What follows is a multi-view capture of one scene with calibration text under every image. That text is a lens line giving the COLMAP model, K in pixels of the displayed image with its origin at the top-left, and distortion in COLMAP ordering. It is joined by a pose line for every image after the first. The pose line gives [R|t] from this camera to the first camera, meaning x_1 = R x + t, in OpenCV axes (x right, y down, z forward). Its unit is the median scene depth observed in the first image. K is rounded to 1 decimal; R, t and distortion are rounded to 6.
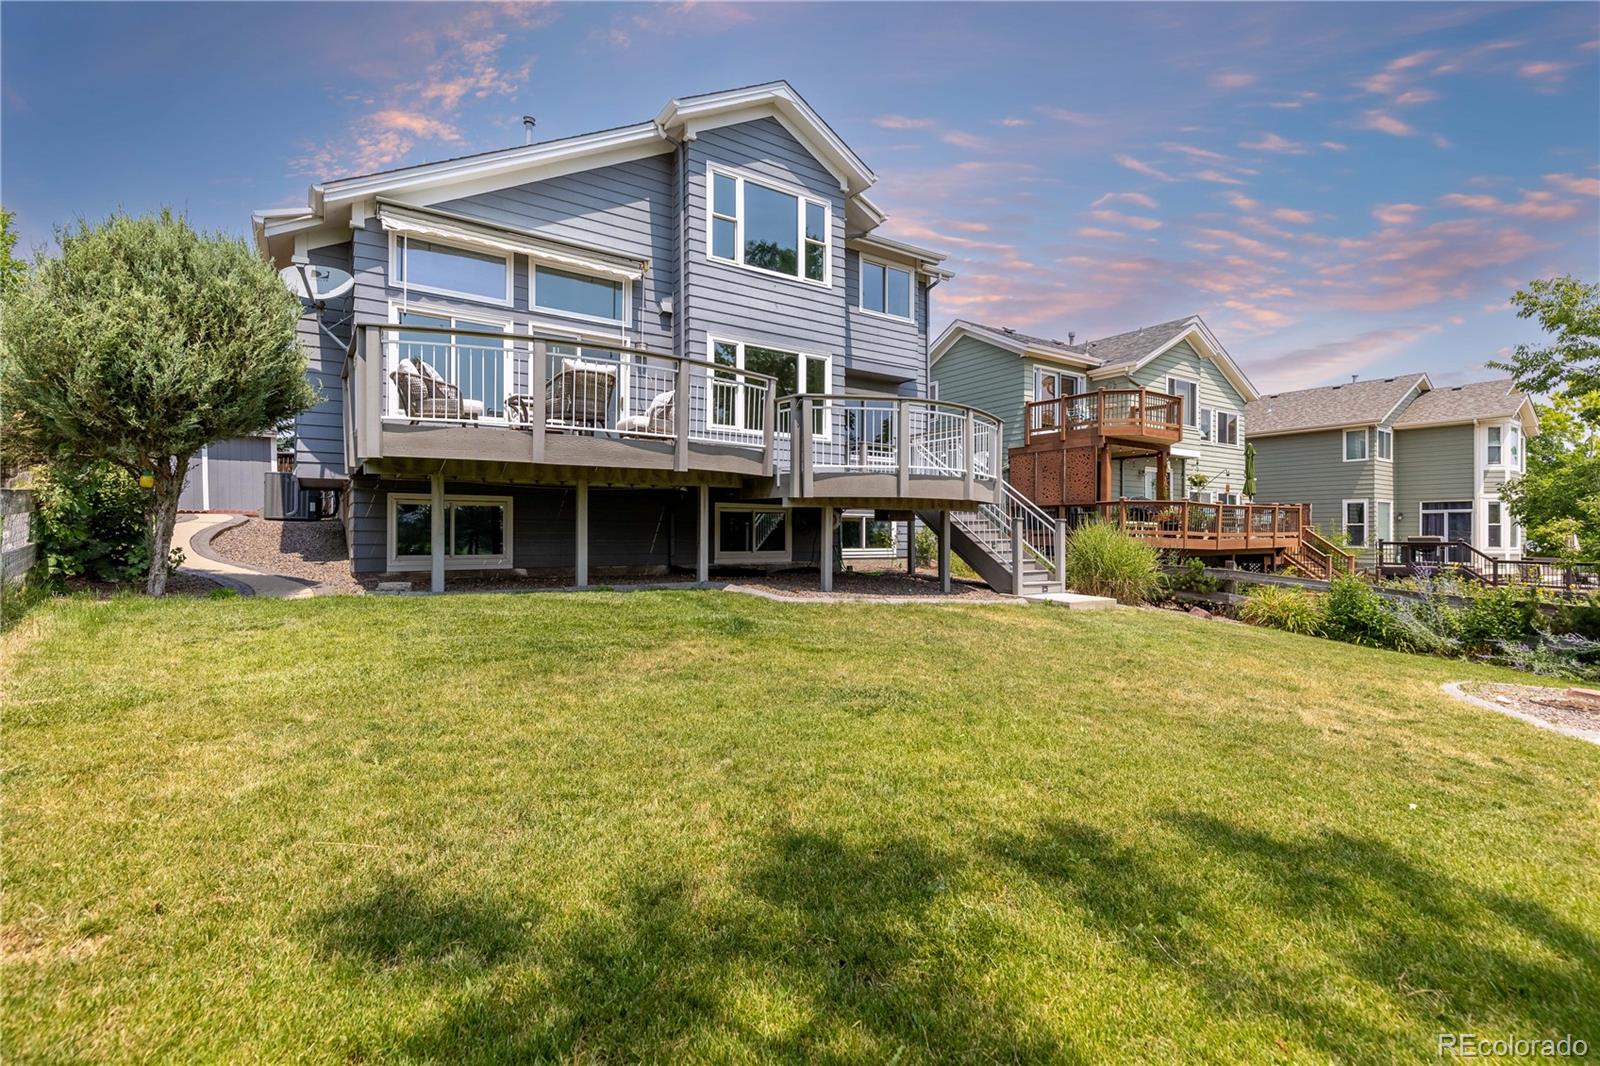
lens RADIAL K [[725.5, 0, 804.0], [0, 725.5, 532.8], [0, 0, 1]] dist [0.011304, -0.002613]
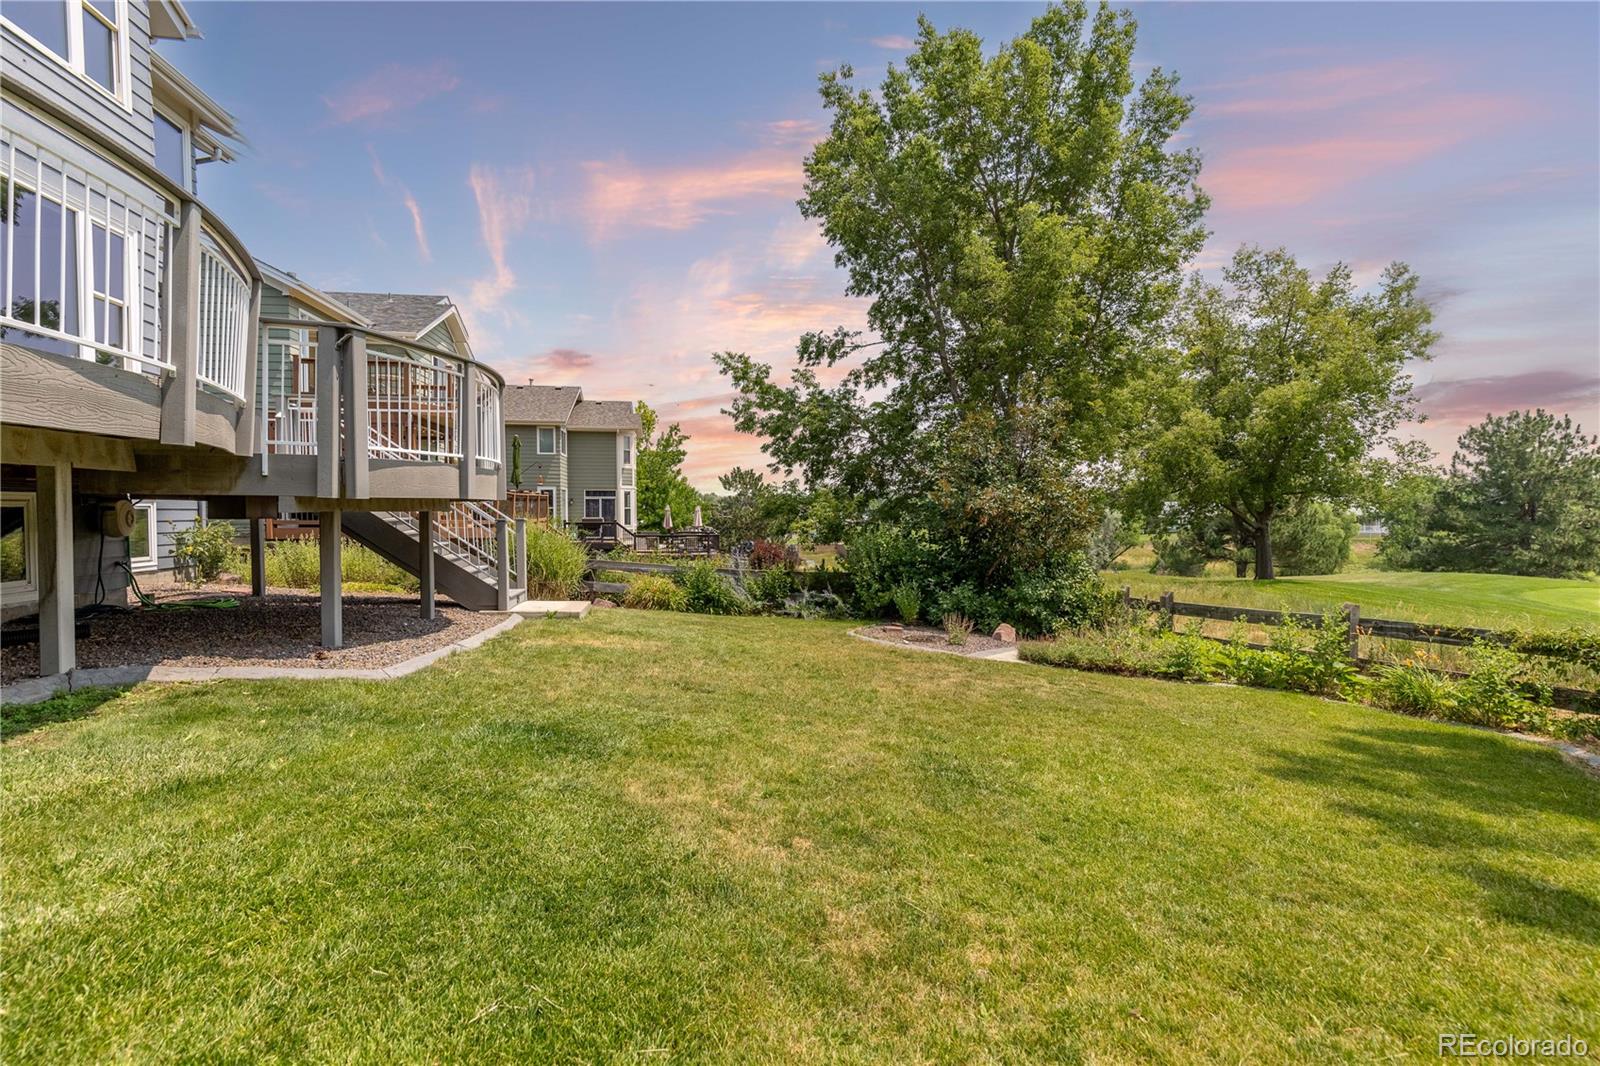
lens RADIAL K [[725.5, 0, 772.7], [0, 725.5, 516.0], [0, 0, 1]] dist [0.011304, -0.002613]
pose [[0.424713, -0.012777, 0.905238, -0.267475], [-0.002676, 0.999878, 0.015368, -0.029883], [-0.905324, -0.008949, 0.424627, 0.292628]]
